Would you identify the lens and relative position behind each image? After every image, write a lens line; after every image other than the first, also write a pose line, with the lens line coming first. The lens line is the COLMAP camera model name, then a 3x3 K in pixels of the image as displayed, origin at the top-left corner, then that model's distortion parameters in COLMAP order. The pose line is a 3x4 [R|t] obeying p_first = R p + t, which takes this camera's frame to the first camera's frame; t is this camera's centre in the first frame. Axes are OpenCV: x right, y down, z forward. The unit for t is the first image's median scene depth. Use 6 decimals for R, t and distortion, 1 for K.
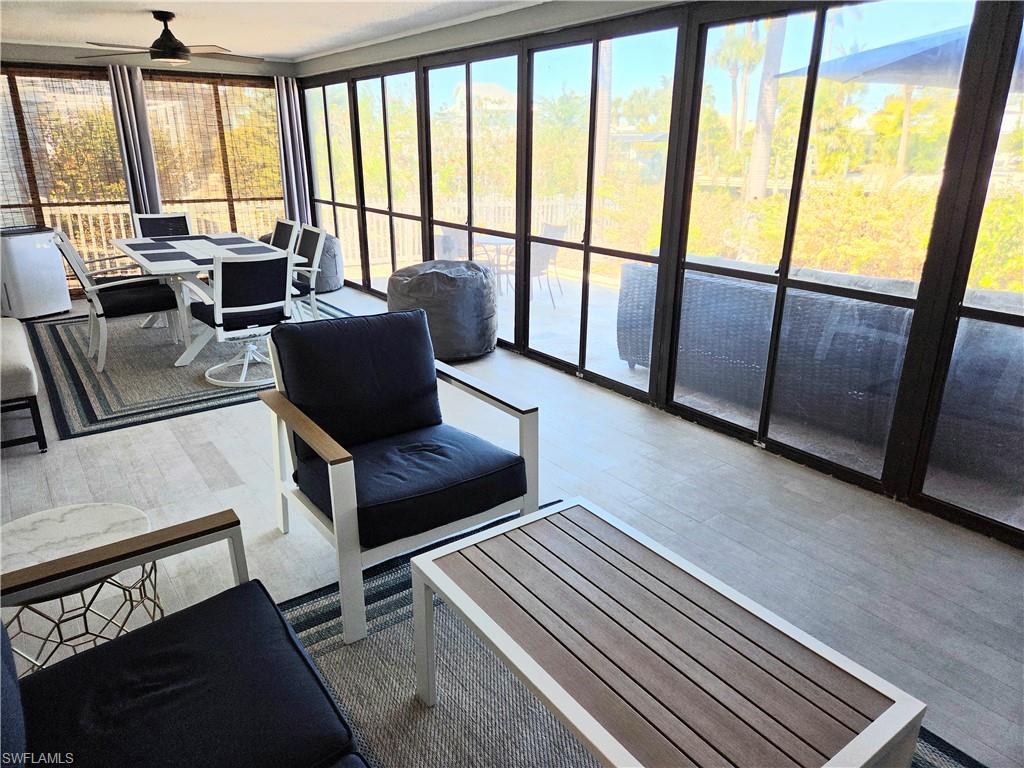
lens RADIAL K [[698.6, 0, 506.6], [0, 698.6, 366.8], [0, 0, 1]] dist [0.101745, -0.066862]
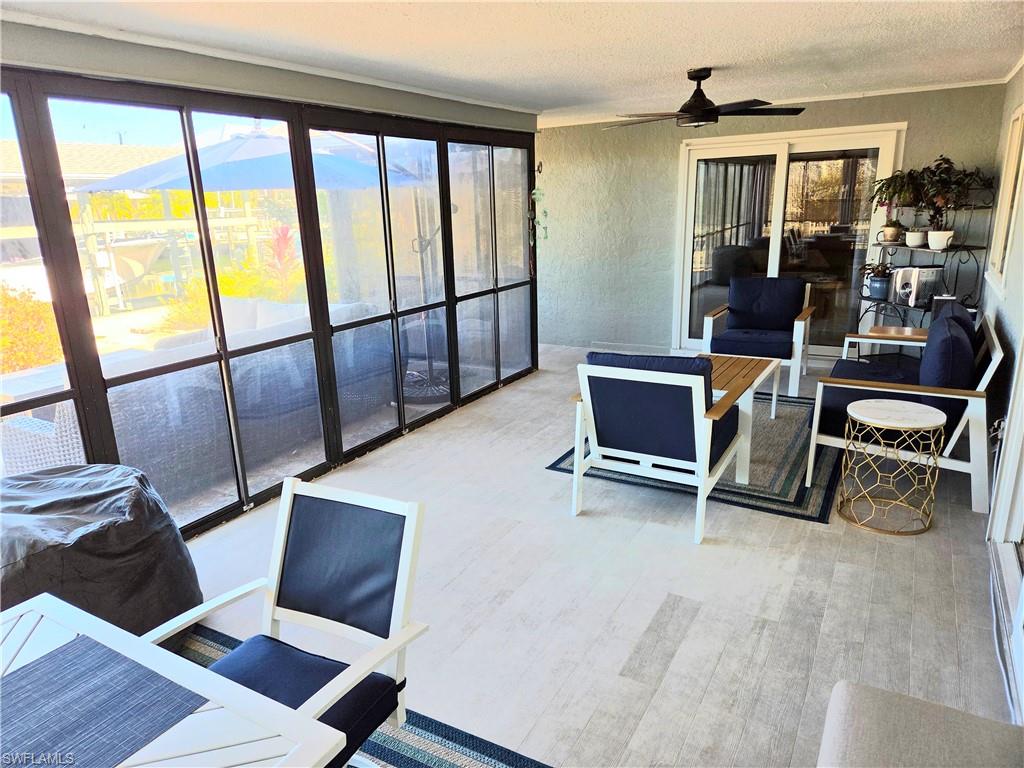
lens RADIAL K [[673.8, 0, 496.9], [0, 673.8, 386.5], [0, 0, 1]] dist [0.059057, -0.054164]
pose [[-0.396209, -0.206479, 0.894642, -0.654747], [0.327642, 0.878440, 0.347842, -0.277302], [-0.857712, 0.430941, -0.280394, 0.873728]]
